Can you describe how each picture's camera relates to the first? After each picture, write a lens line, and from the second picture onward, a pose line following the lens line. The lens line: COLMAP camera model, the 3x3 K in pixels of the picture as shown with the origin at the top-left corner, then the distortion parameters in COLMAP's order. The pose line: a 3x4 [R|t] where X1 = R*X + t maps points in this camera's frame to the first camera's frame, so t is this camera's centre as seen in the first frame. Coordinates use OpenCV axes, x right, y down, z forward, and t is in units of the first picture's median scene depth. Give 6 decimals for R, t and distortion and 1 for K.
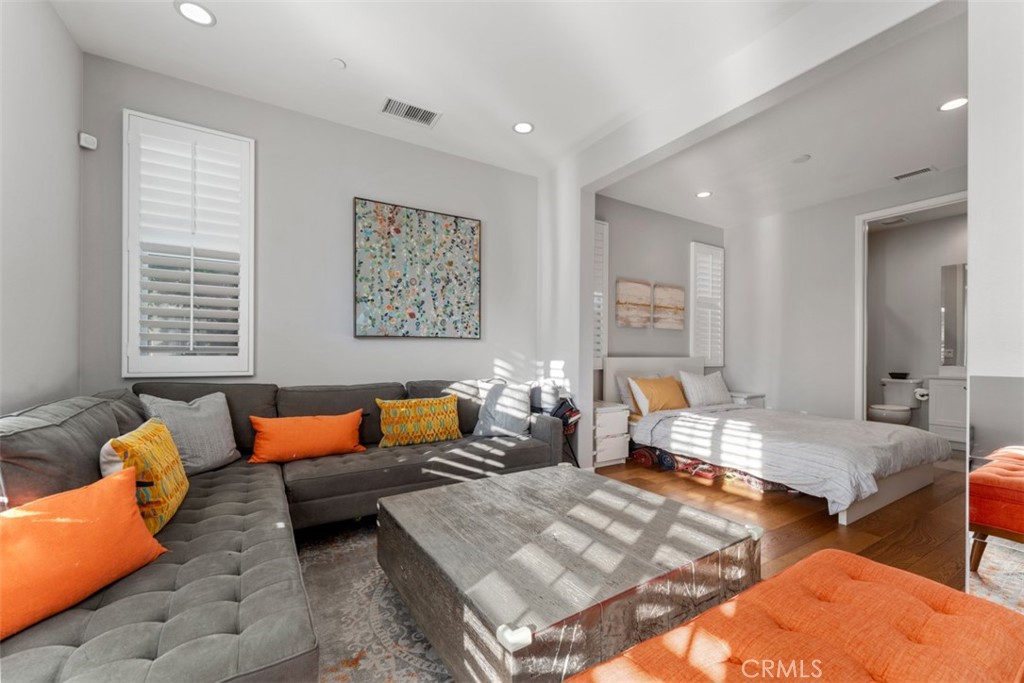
lens RADIAL K [[410.6, 0, 508.7], [0, 410.6, 352.2], [0, 0, 1]] dist [0.002863, -0.000158]
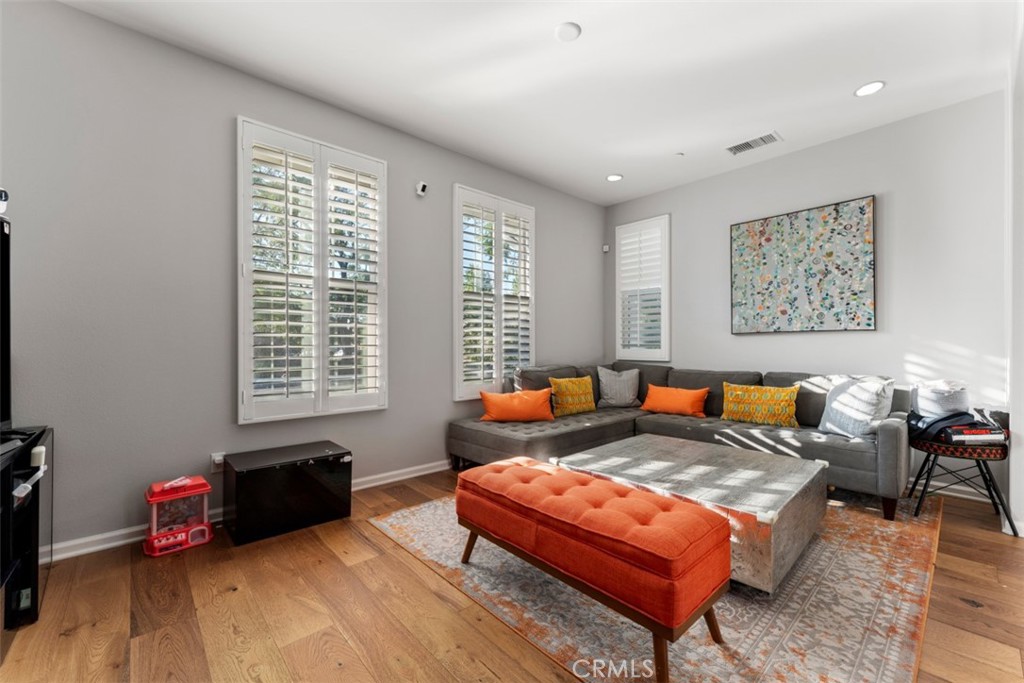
lens RADIAL K [[410.6, 0, 505.9], [0, 410.6, 343.4], [0, 0, 1]] dist [0.002863, -0.000158]
pose [[0.179918, -0.008655, -0.983644, 0.717290], [0.009438, 0.999930, -0.007072, -0.006236], [0.983636, -0.008011, 0.179987, 0.073450]]
